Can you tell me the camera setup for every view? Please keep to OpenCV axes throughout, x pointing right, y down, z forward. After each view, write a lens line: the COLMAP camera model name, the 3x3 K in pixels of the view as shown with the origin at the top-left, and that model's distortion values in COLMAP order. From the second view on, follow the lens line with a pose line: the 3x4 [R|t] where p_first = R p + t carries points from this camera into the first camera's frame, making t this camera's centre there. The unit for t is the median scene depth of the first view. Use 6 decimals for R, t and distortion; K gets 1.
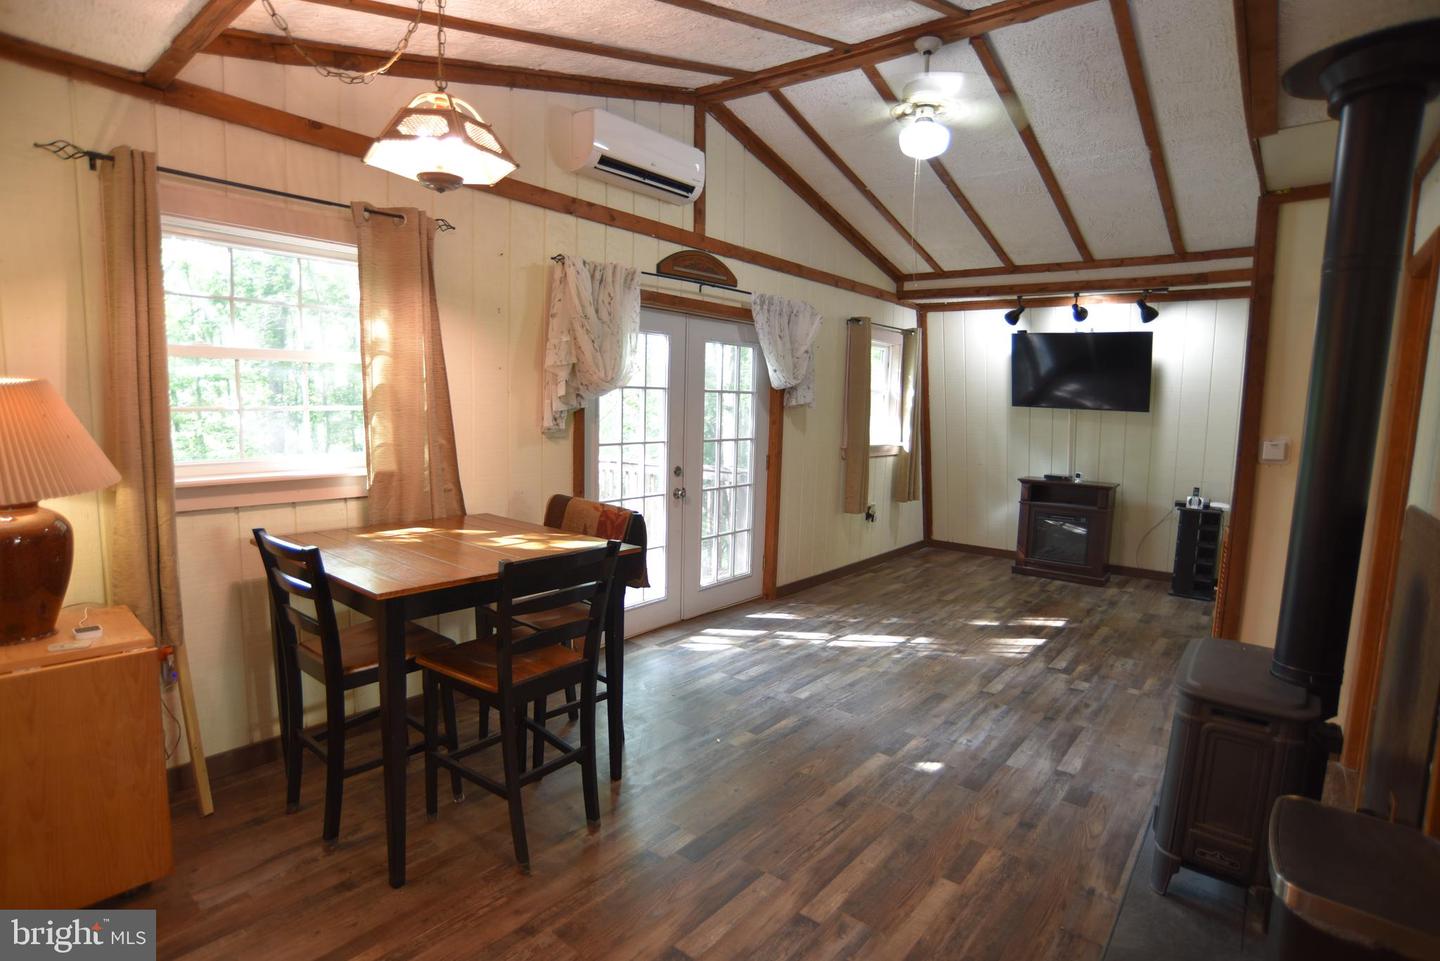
lens RADIAL K [[732.1, 0, 703.9], [0, 732.1, 490.7], [0, 0, 1]] dist [-0.083359, 0.044257]
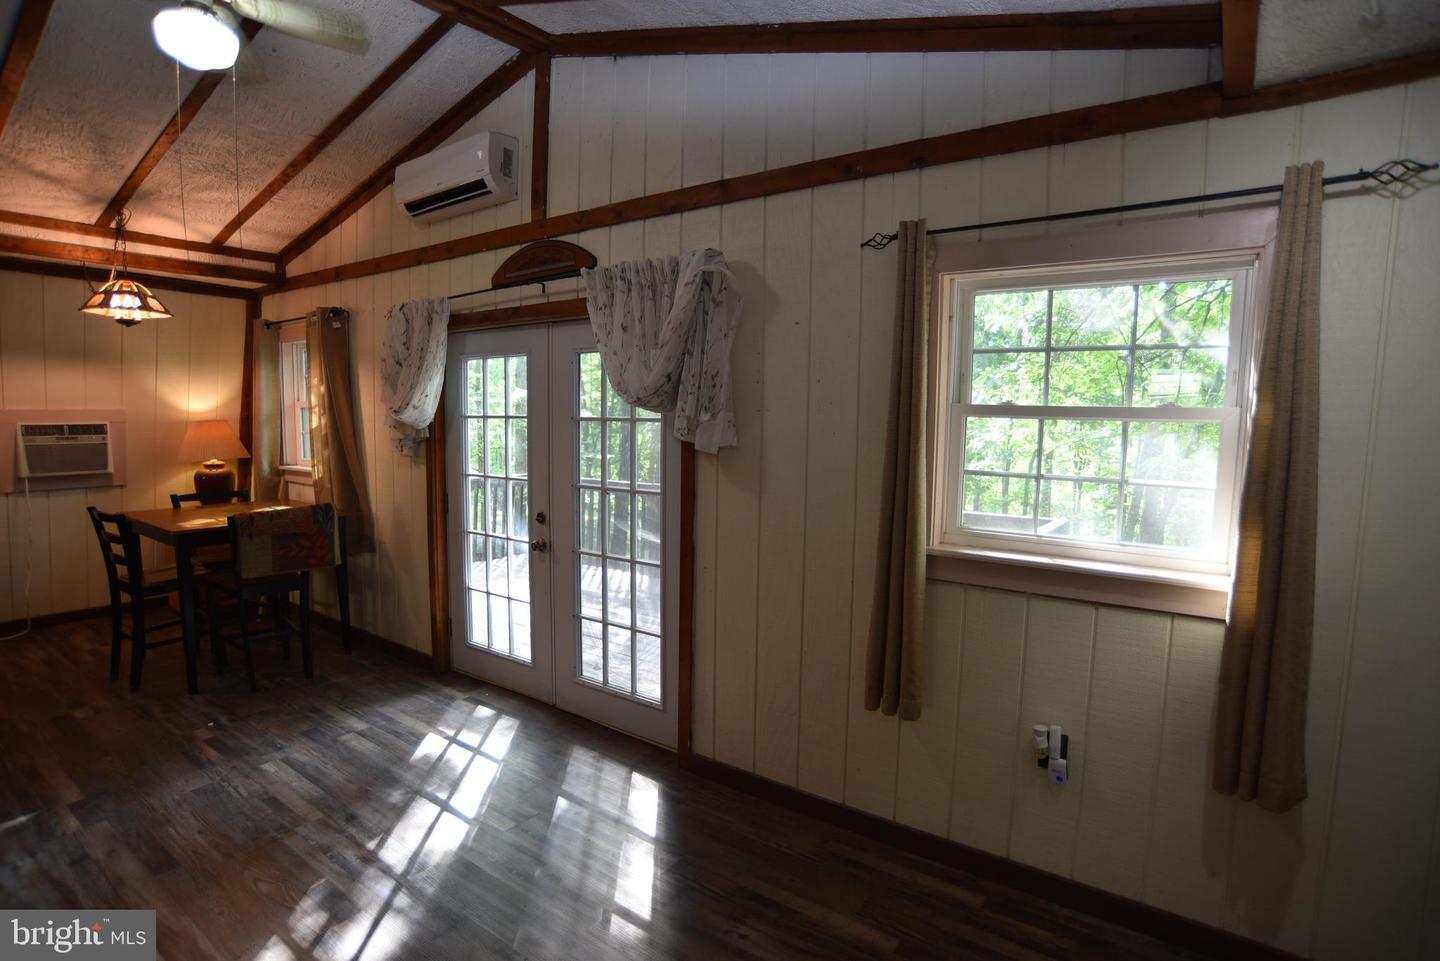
lens RADIAL K [[732.1, 0, 703.9], [0, 732.1, 490.7], [0, 0, 1]] dist [-0.083359, 0.044257]
pose [[0.055346, 0.076131, -0.995561, 0.845591], [-0.136291, 0.988332, 0.068001, -0.147793], [0.989122, 0.131922, 0.065076, 1.219829]]
